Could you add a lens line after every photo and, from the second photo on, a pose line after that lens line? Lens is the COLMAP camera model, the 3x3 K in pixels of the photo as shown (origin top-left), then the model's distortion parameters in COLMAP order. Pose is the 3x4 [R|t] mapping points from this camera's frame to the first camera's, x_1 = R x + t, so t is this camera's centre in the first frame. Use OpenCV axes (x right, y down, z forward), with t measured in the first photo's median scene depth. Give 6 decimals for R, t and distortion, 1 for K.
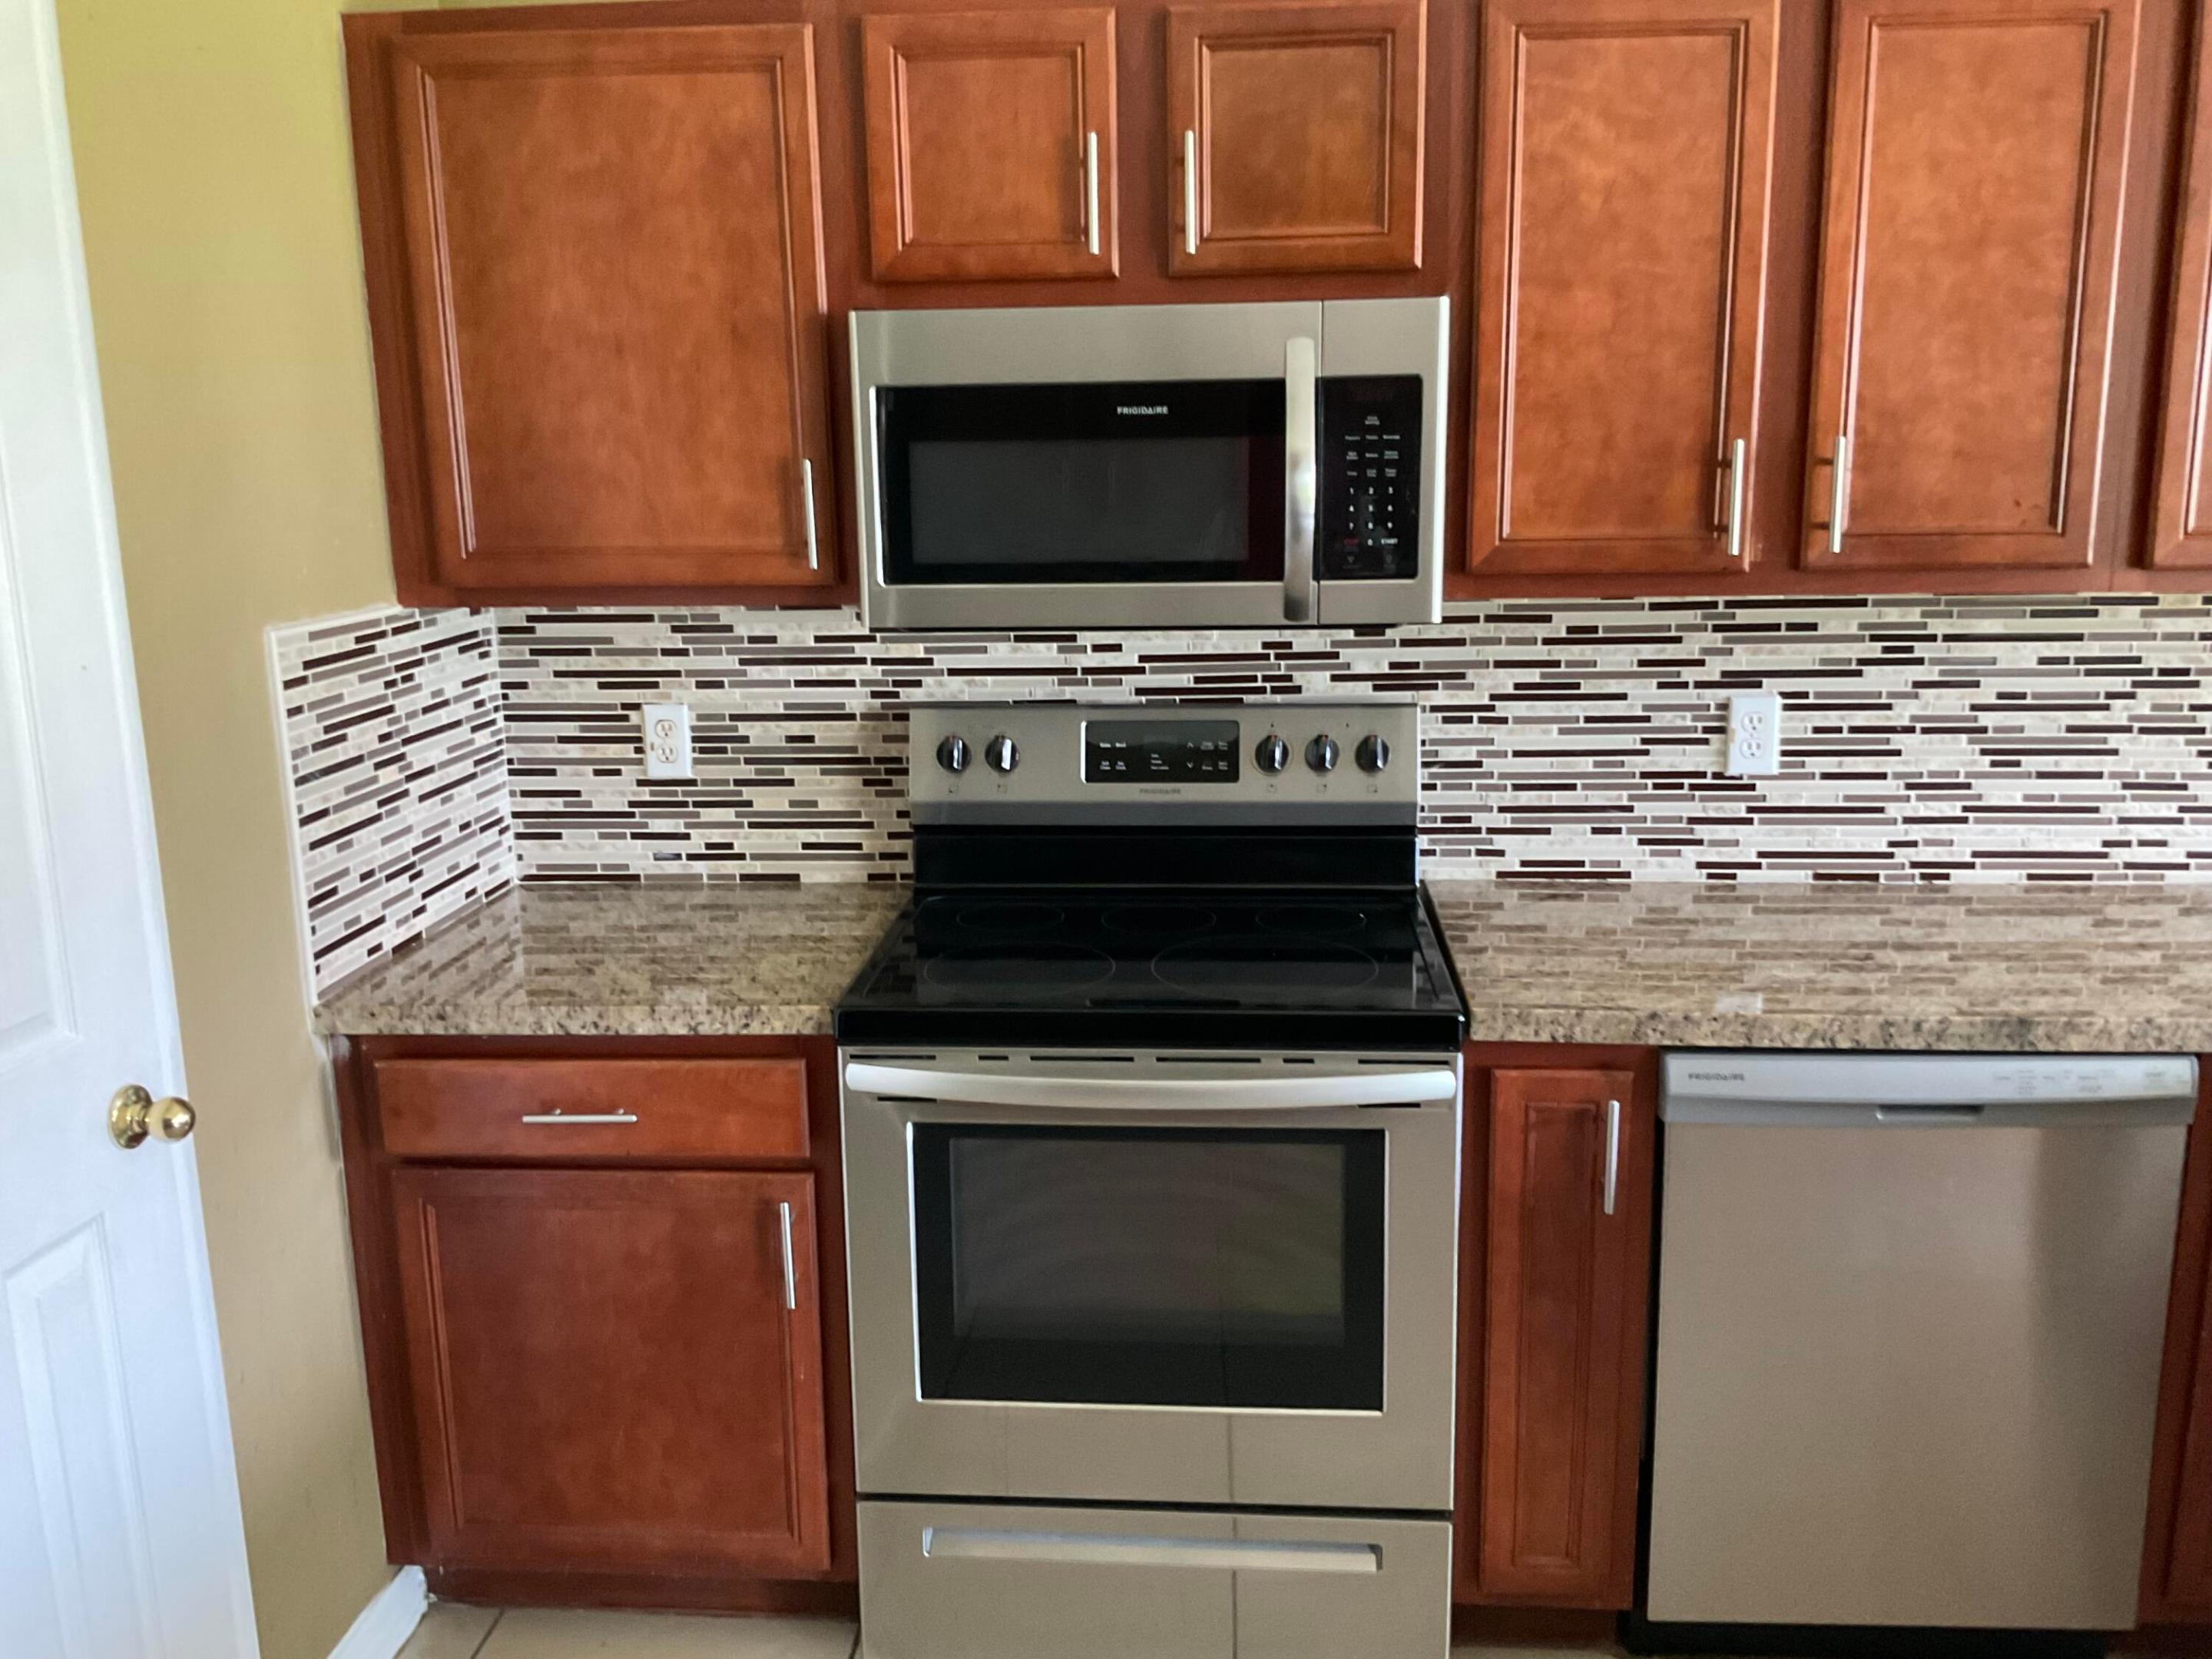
lens RADIAL K [[1827.4, 0, 1091.9], [0, 1827.4, 827.3], [0, 0, 1]] dist [0.118292, -0.268303]
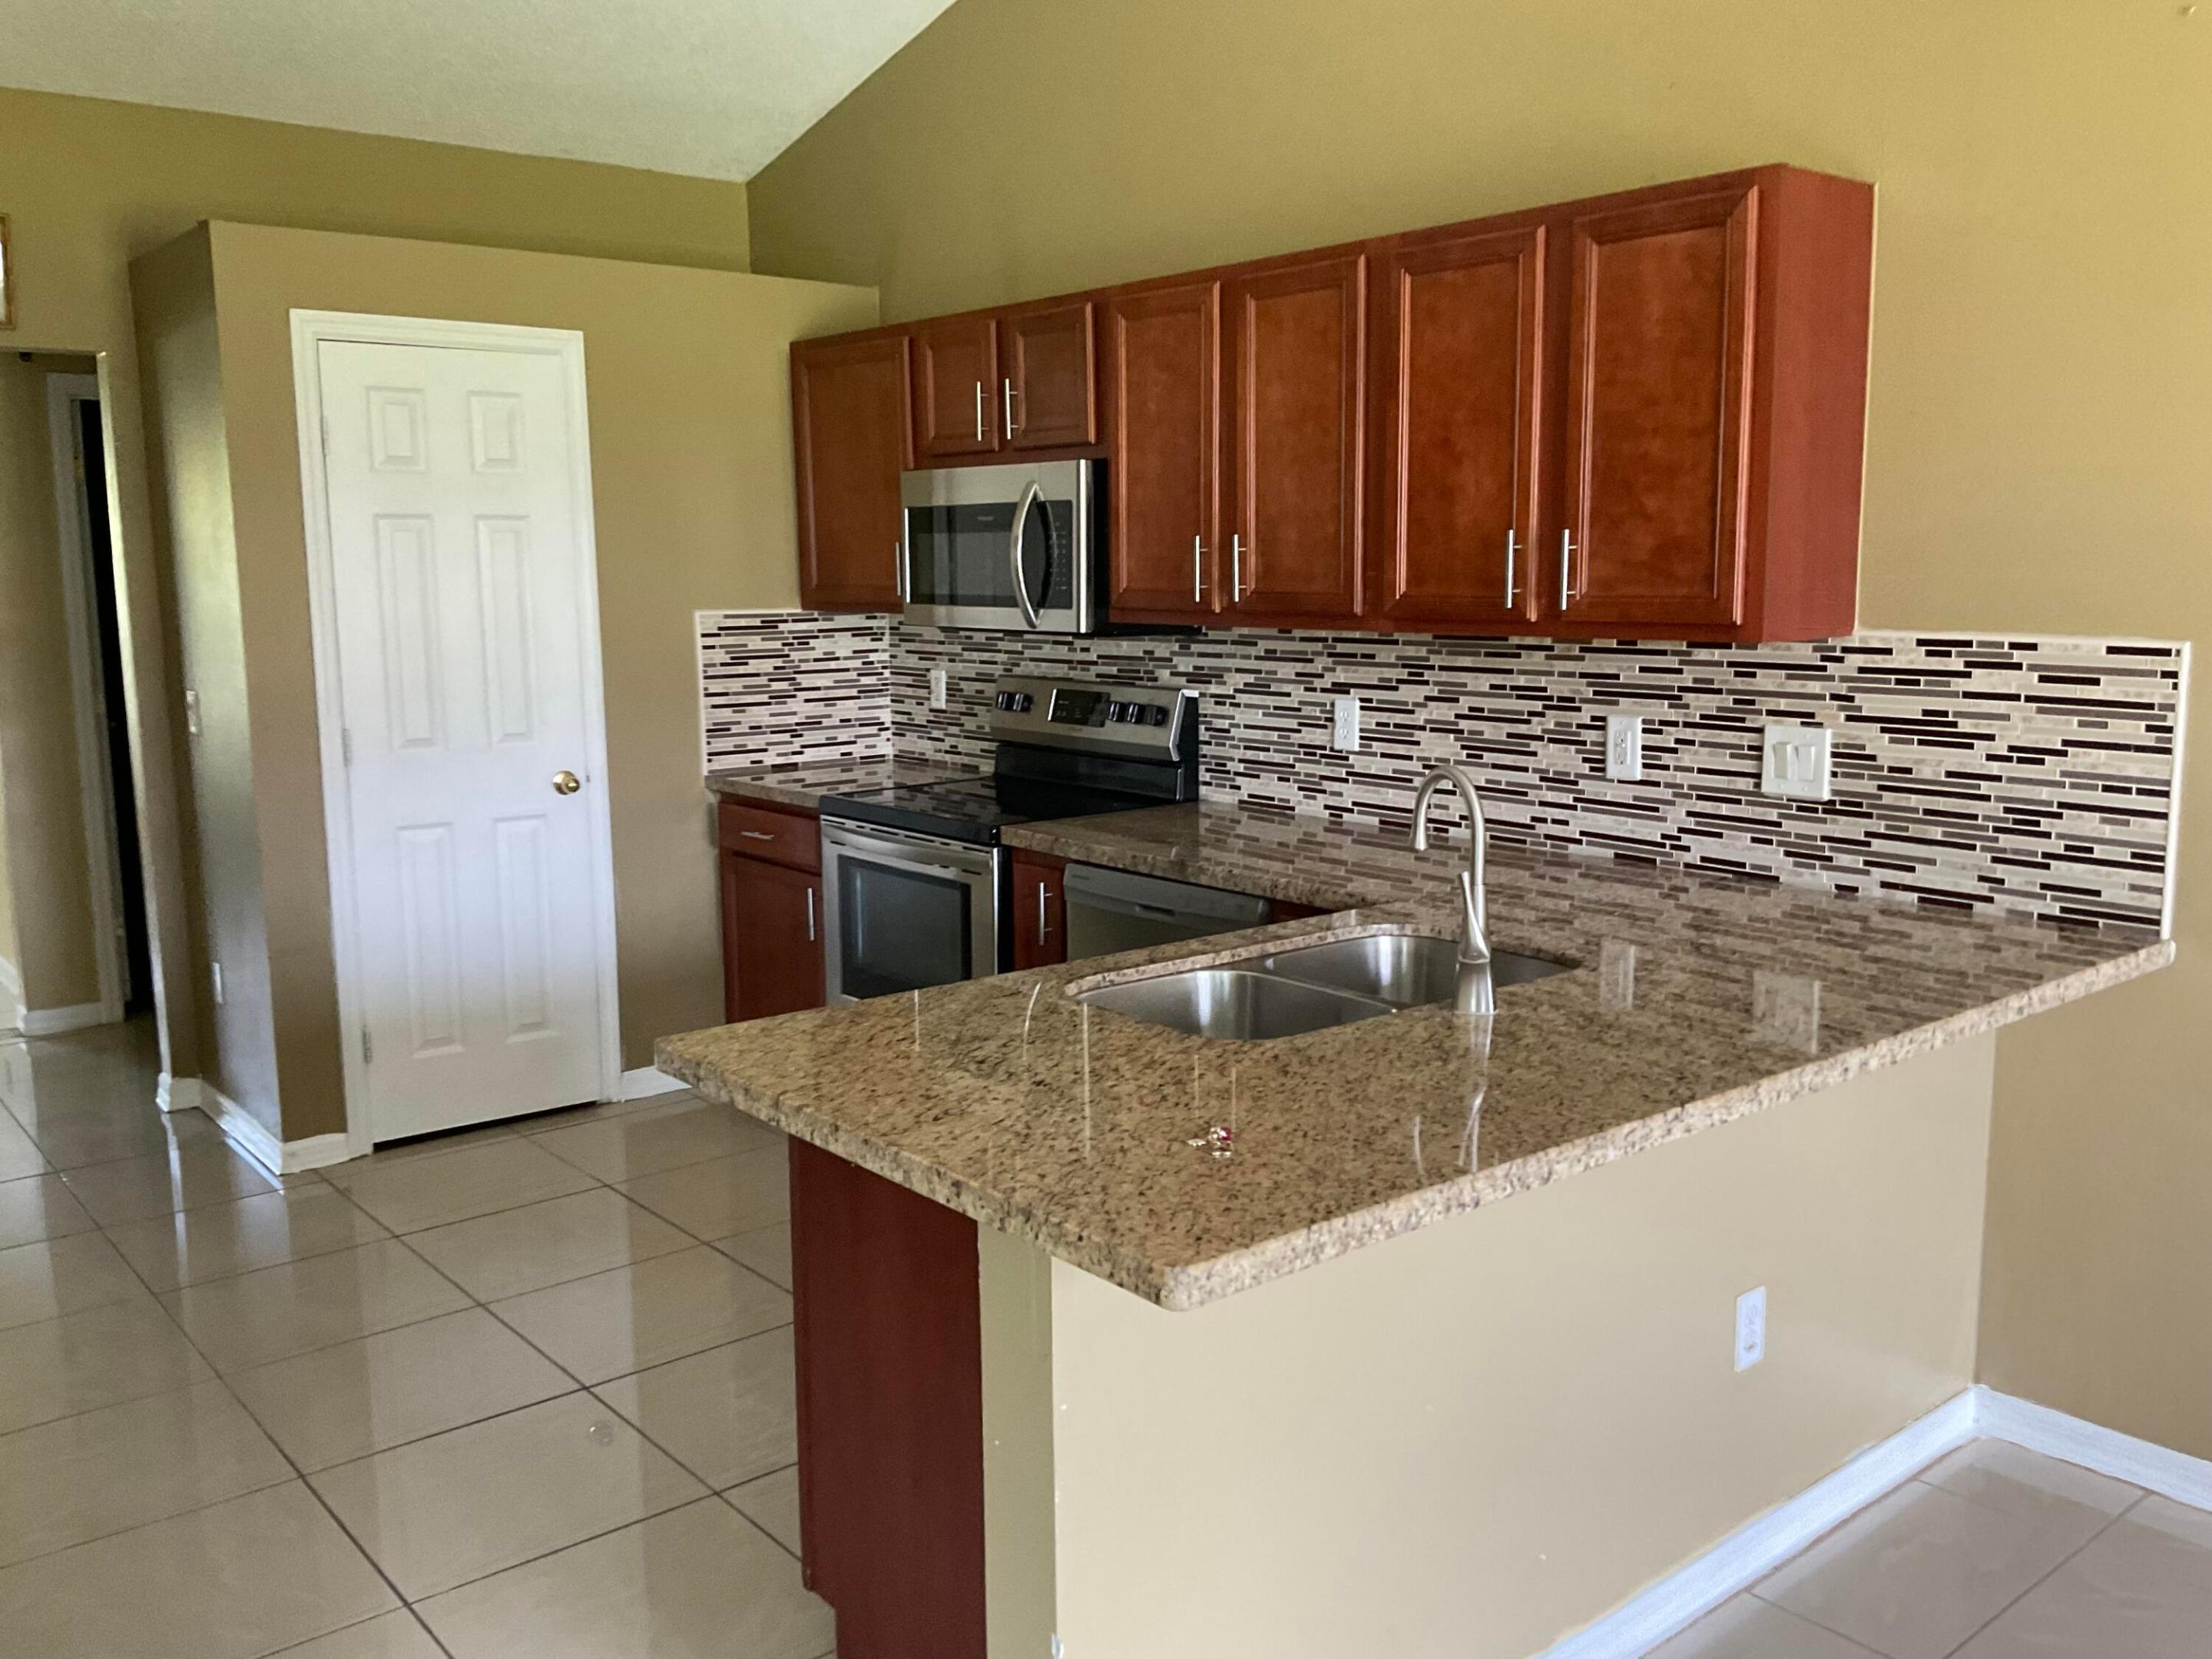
lens RADIAL K [[1827.4, 0, 1091.9], [0, 1827.4, 827.3], [0, 0, 1]] dist [0.118292, -0.268303]
pose [[0.699337, 0.117434, -0.705080, 1.311238], [-0.150634, 0.988472, 0.015227, 0.044729], [0.698740, 0.095561, 0.708964, -0.238103]]
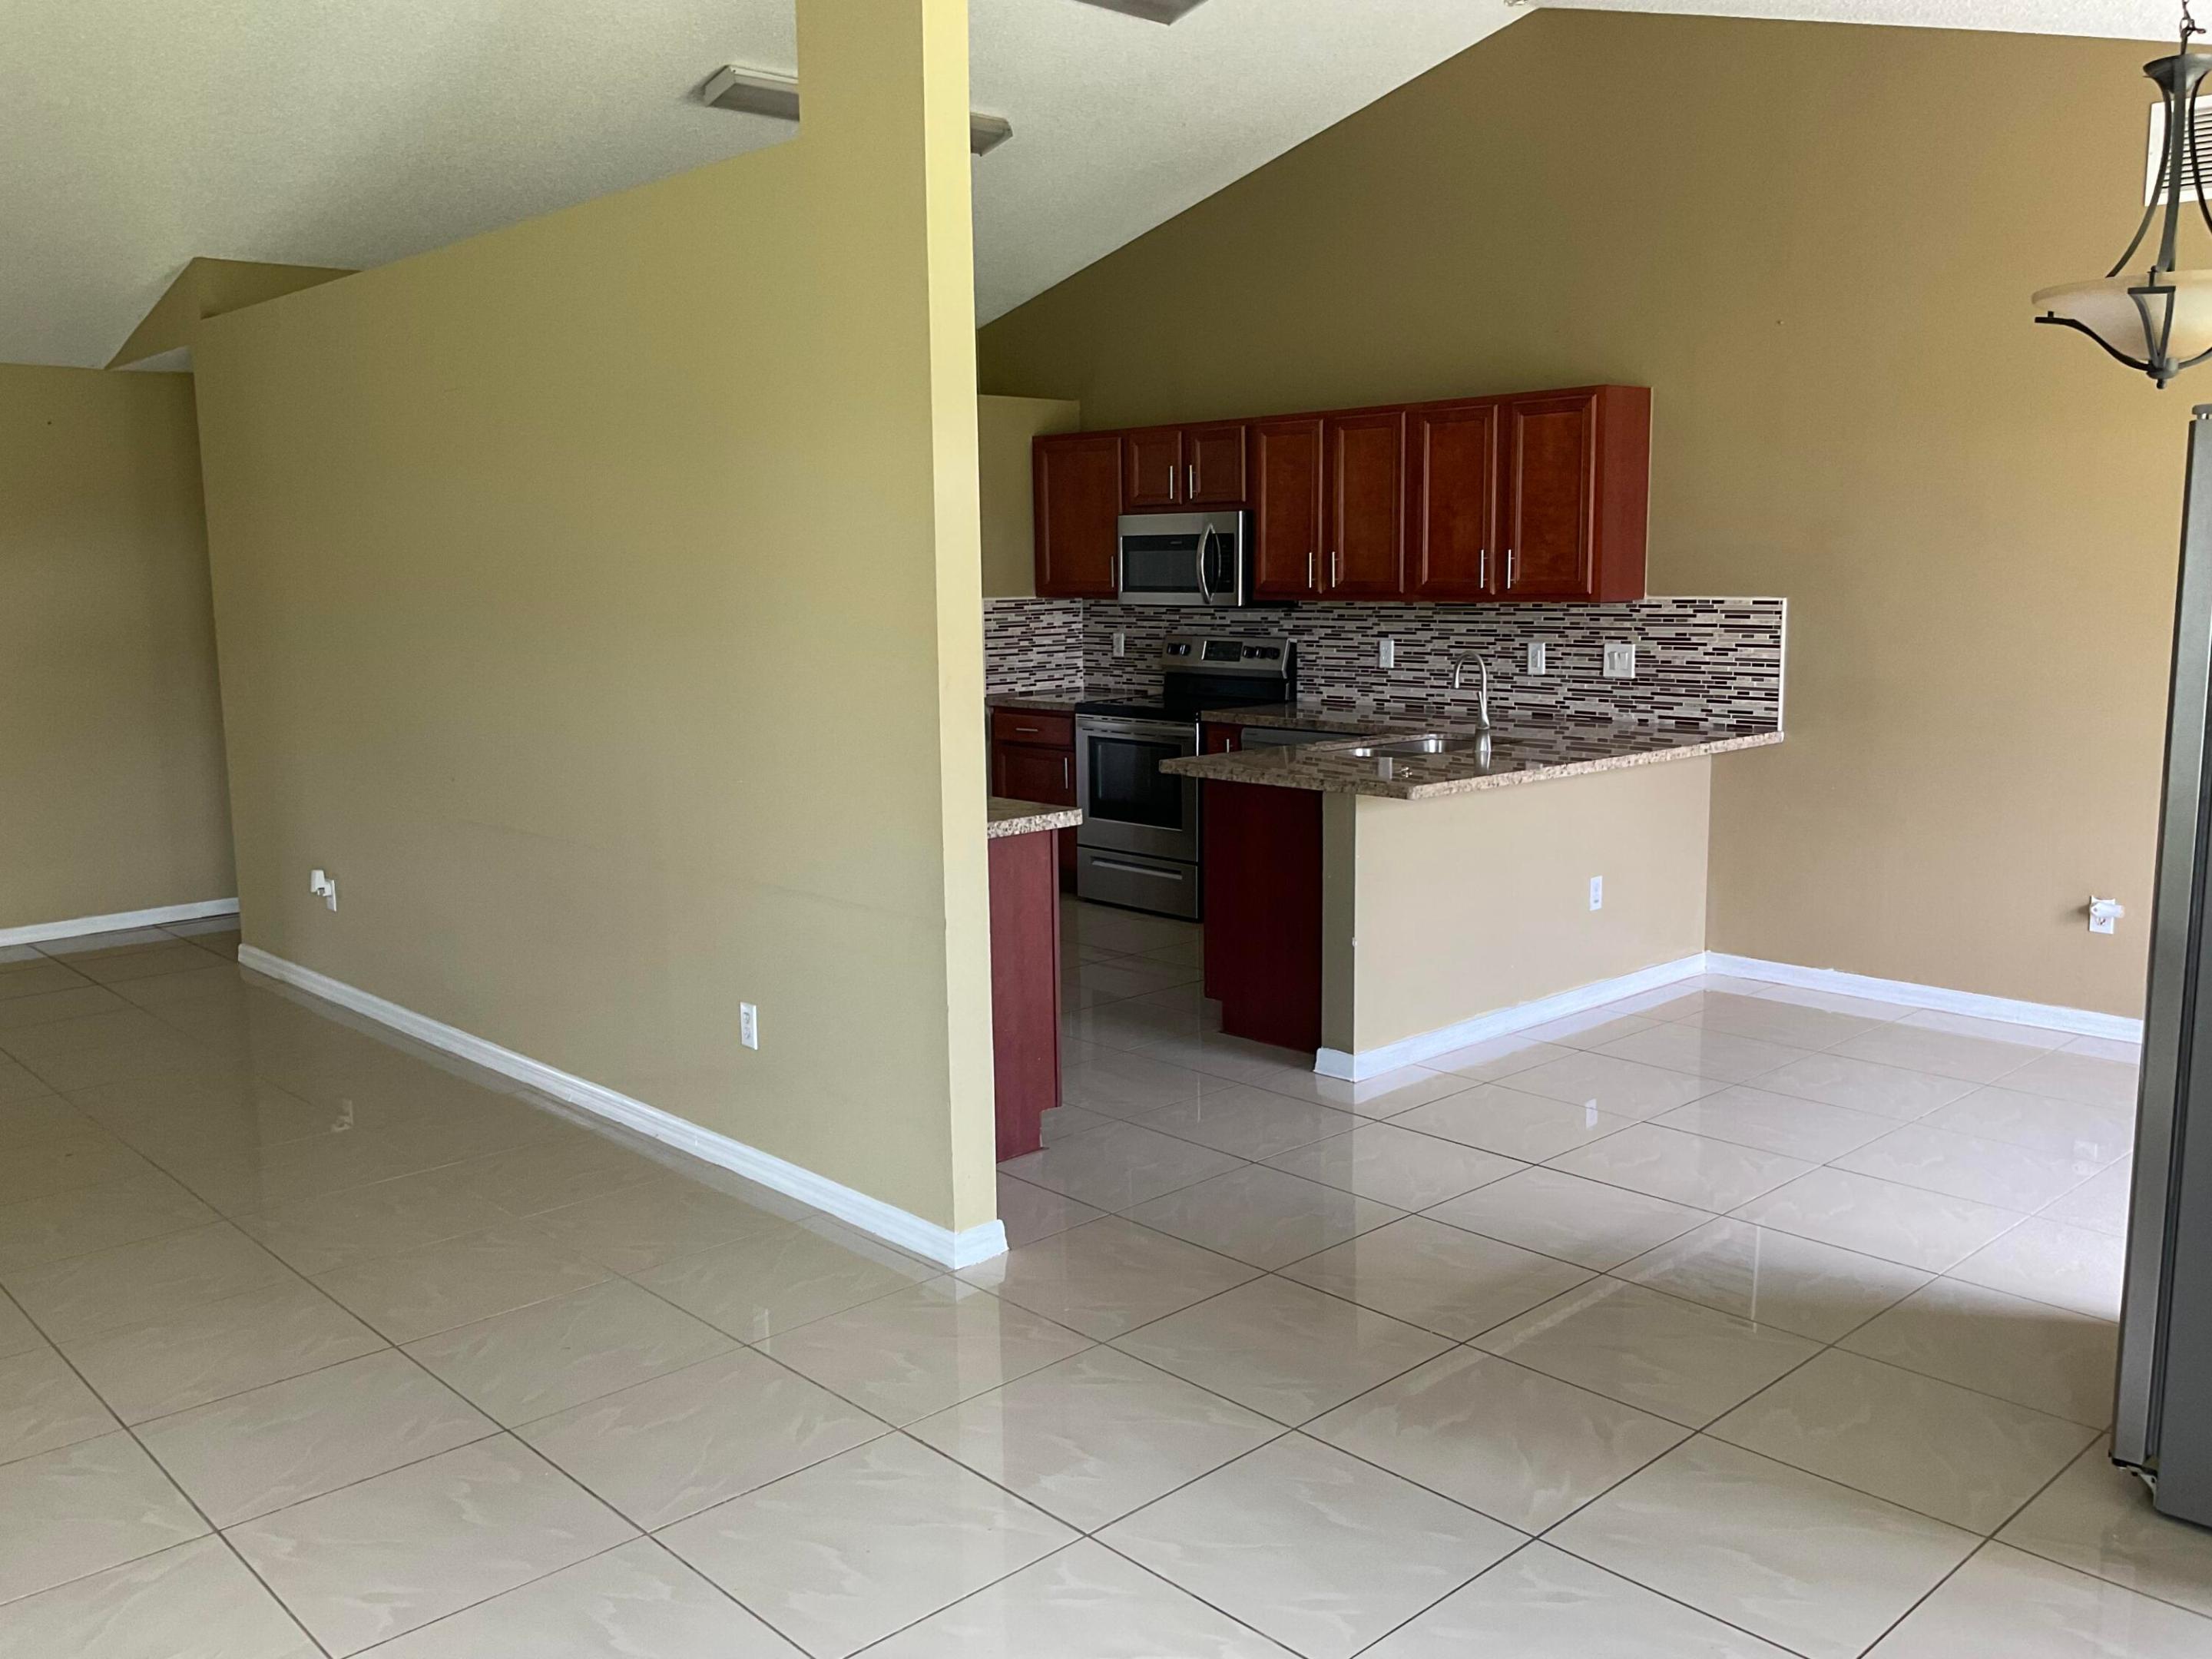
lens RADIAL K [[1827.4, 0, 1091.9], [0, 1827.4, 827.3], [0, 0, 1]] dist [0.118292, -0.268303]
pose [[0.740356, 0.106310, -0.663755, 1.947078], [-0.139053, 0.990279, 0.003508, 0.271739], [0.657675, 0.089700, 0.747942, -1.415714]]
